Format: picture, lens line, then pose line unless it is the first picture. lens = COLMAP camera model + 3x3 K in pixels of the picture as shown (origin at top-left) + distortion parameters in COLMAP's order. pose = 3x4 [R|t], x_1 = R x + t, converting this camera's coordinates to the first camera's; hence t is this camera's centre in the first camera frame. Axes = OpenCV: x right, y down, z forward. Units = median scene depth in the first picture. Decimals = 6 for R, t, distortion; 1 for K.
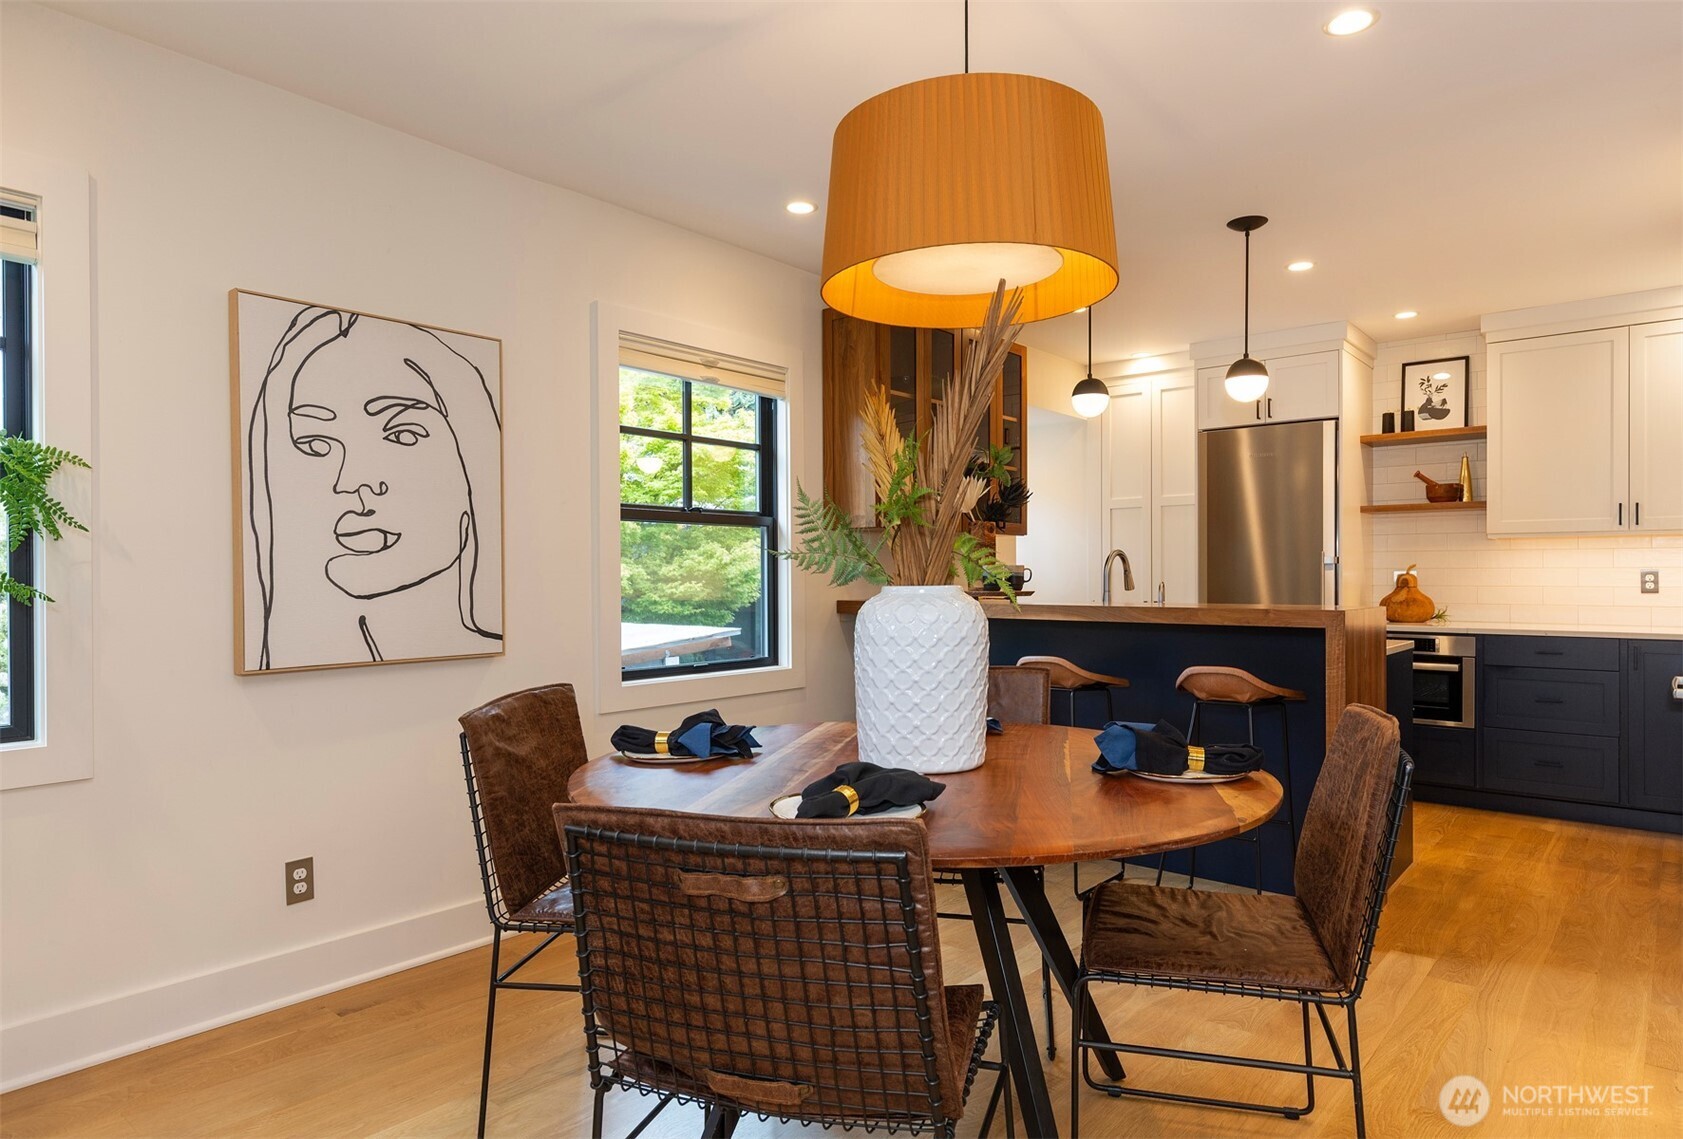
lens RADIAL K [[988.7, 0, 841.5], [0, 988.7, 570.3], [0, 0, 1]] dist [-0.007837, -0.001397]
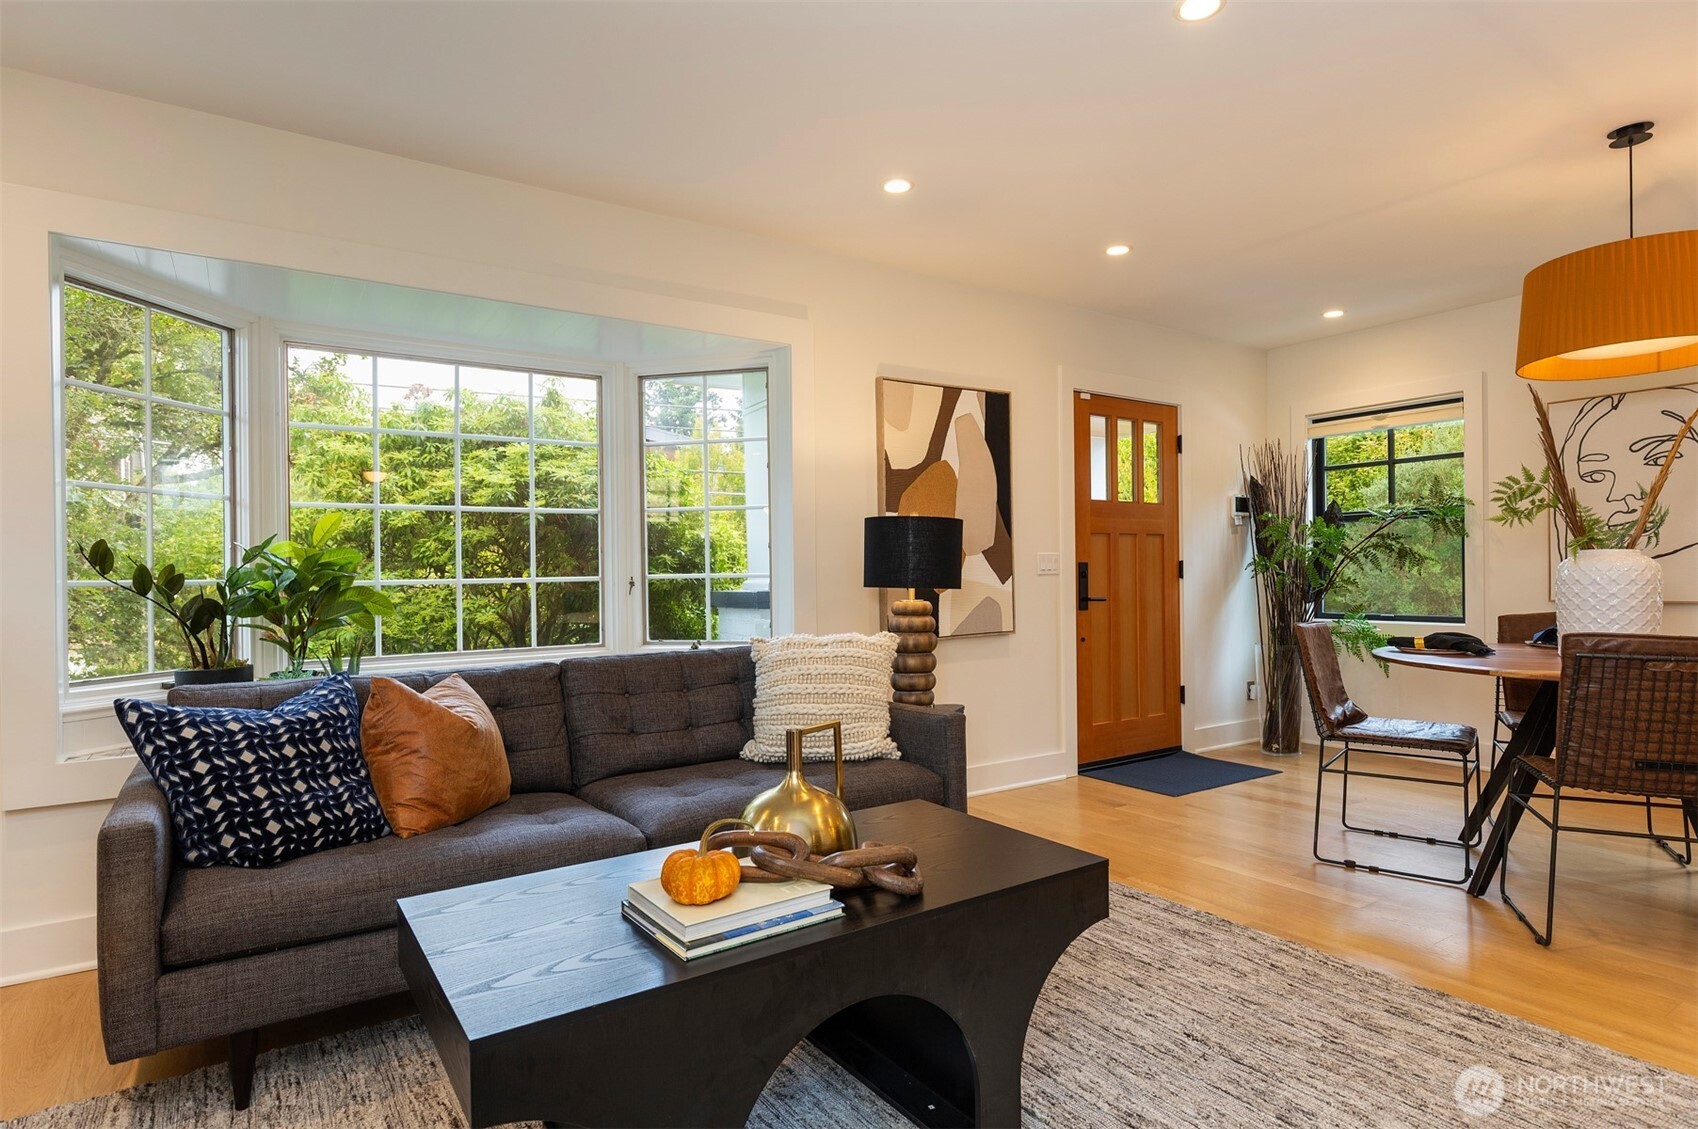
lens RADIAL K [[922.8, 0, 848.1], [0, 922.8, 571.9], [0, 0, 1]] dist [-0.001560, 0.000279]
pose [[-0.261984, 0.001618, -0.965071, 1.386144], [0.020362, 0.999785, -0.003851, 0.023967], [0.964857, -0.020660, -0.261961, 0.128141]]
